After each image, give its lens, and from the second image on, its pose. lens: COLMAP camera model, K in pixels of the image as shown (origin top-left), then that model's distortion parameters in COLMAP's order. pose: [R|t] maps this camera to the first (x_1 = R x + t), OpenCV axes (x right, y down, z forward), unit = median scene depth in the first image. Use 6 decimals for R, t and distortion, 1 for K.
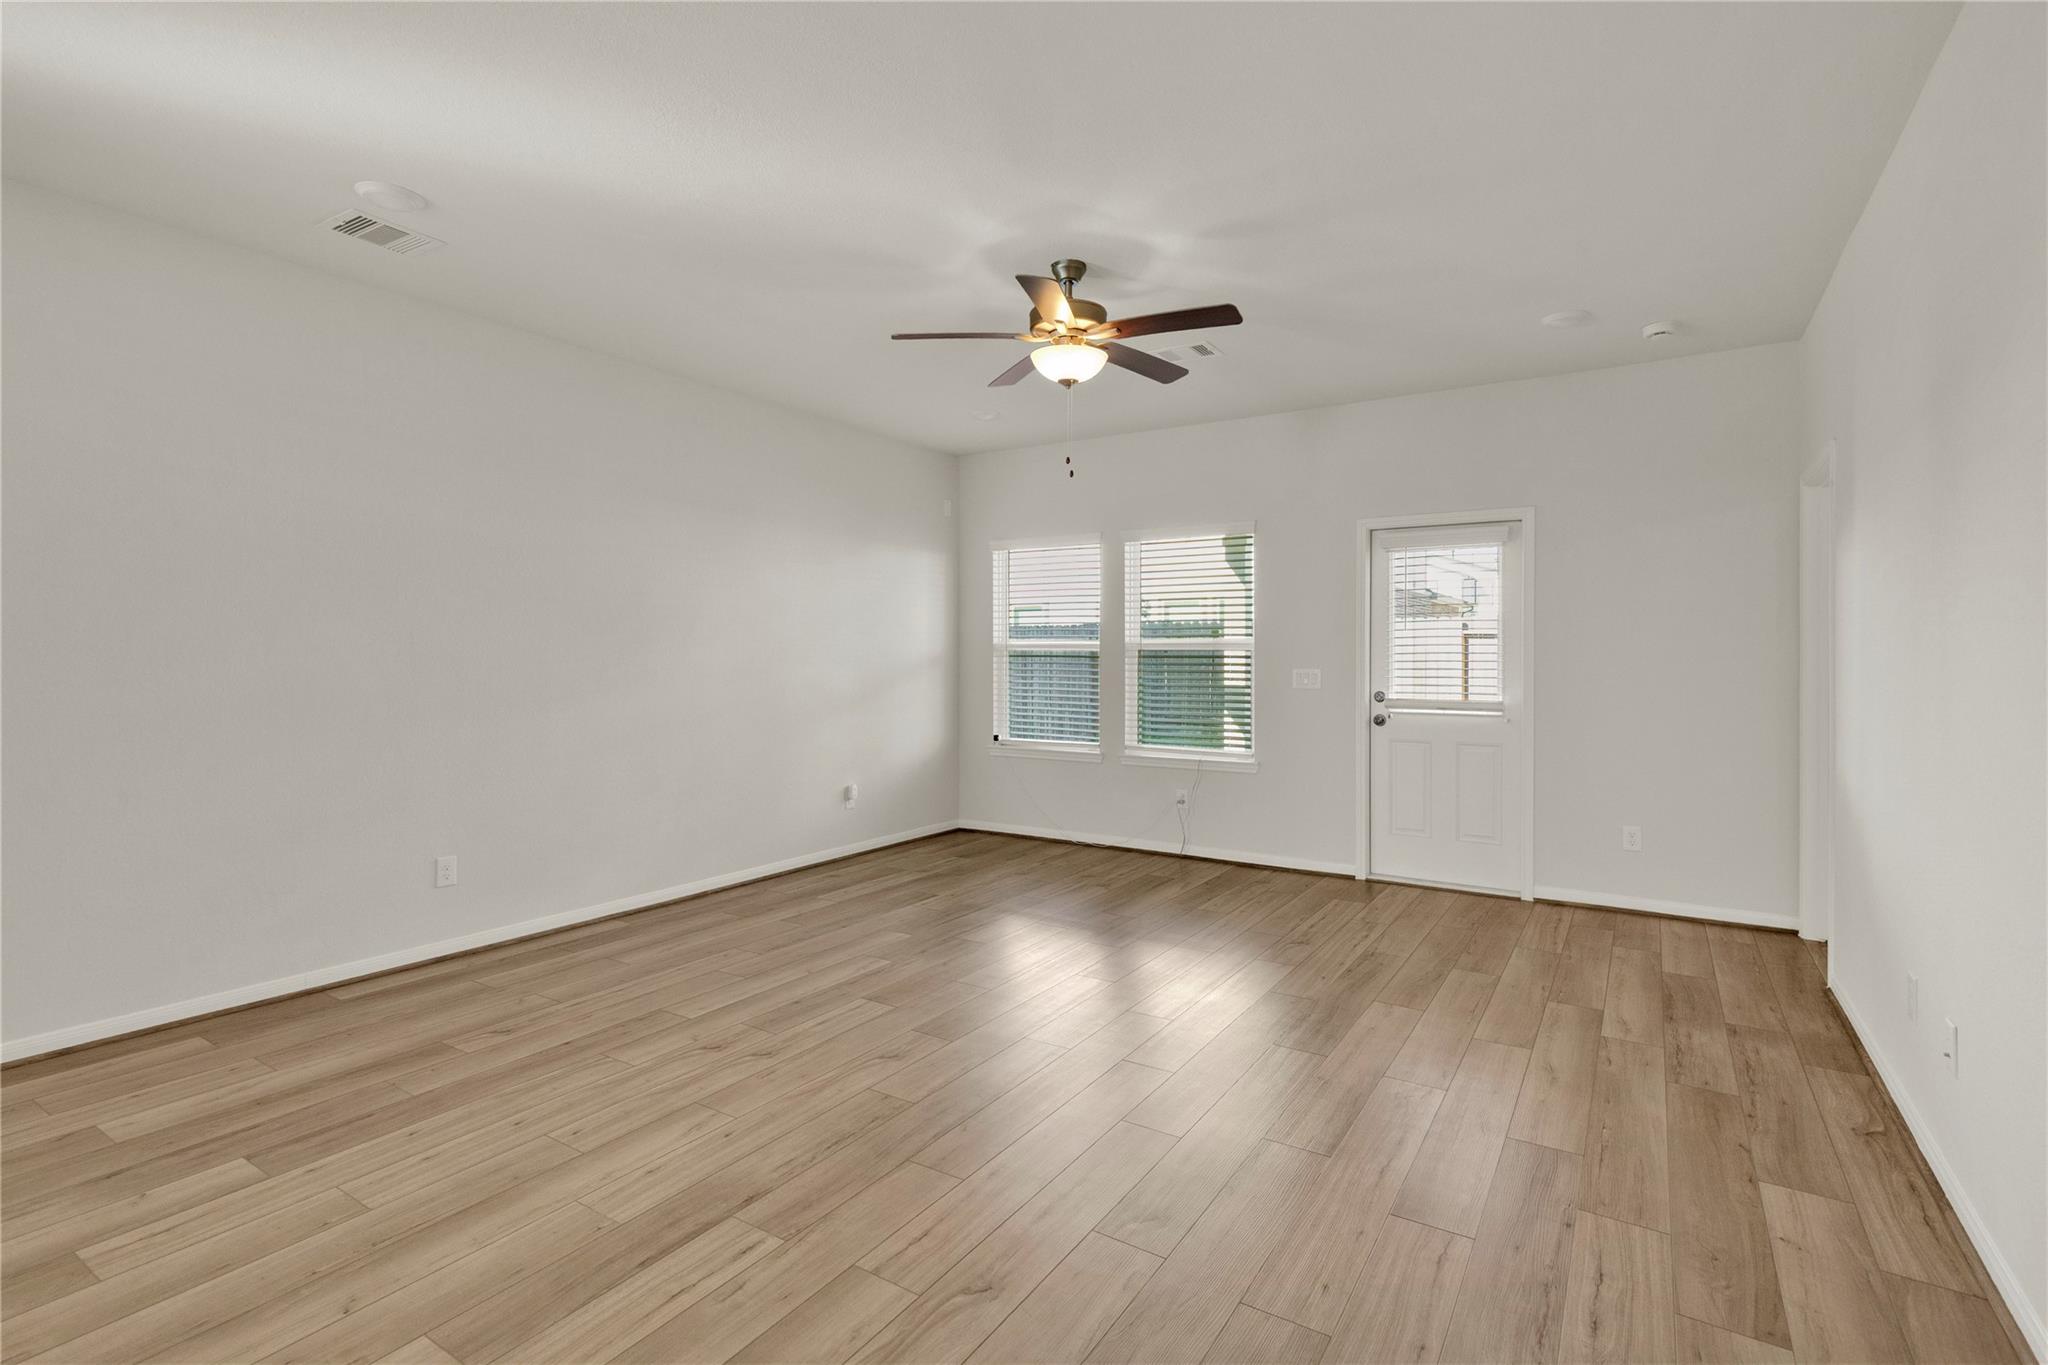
lens RADIAL K [[980.8, 0, 1027.1], [0, 980.8, 656.1], [0, 0, 1]] dist [0.000939, 0.000073]
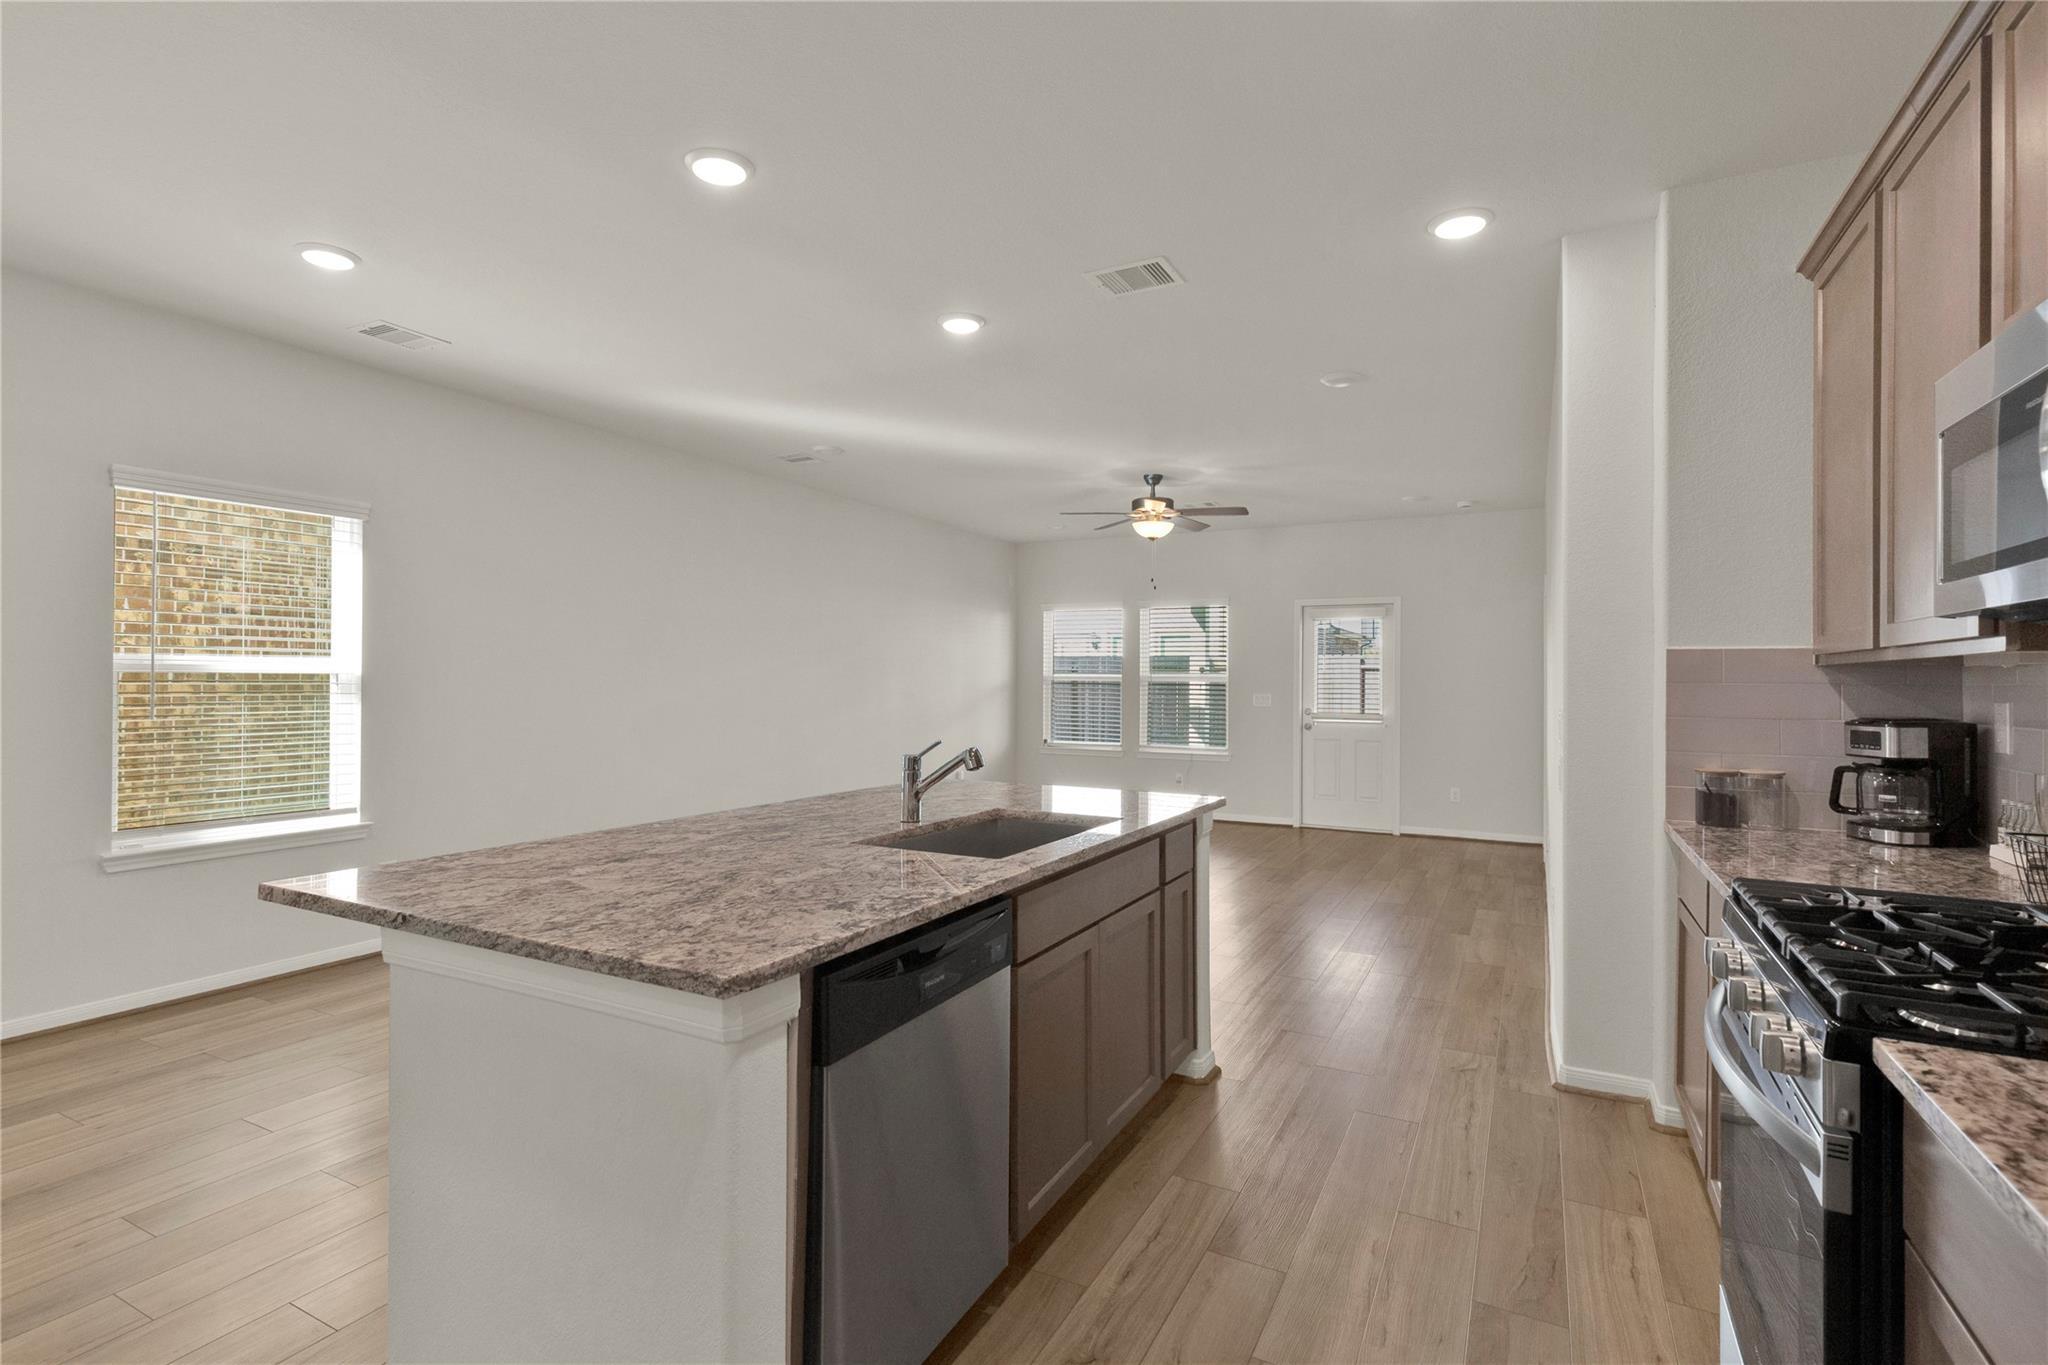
lens RADIAL K [[961.4, 0, 1024.8], [0, 961.4, 673.5], [0, 0, 1]] dist [0.001420, 0.000009]
pose [[0.996795, 0.006381, 0.079741, -0.212531], [-0.005715, 0.999947, -0.008578, -0.003731], [-0.079791, 0.008095, 0.996779, -0.492730]]
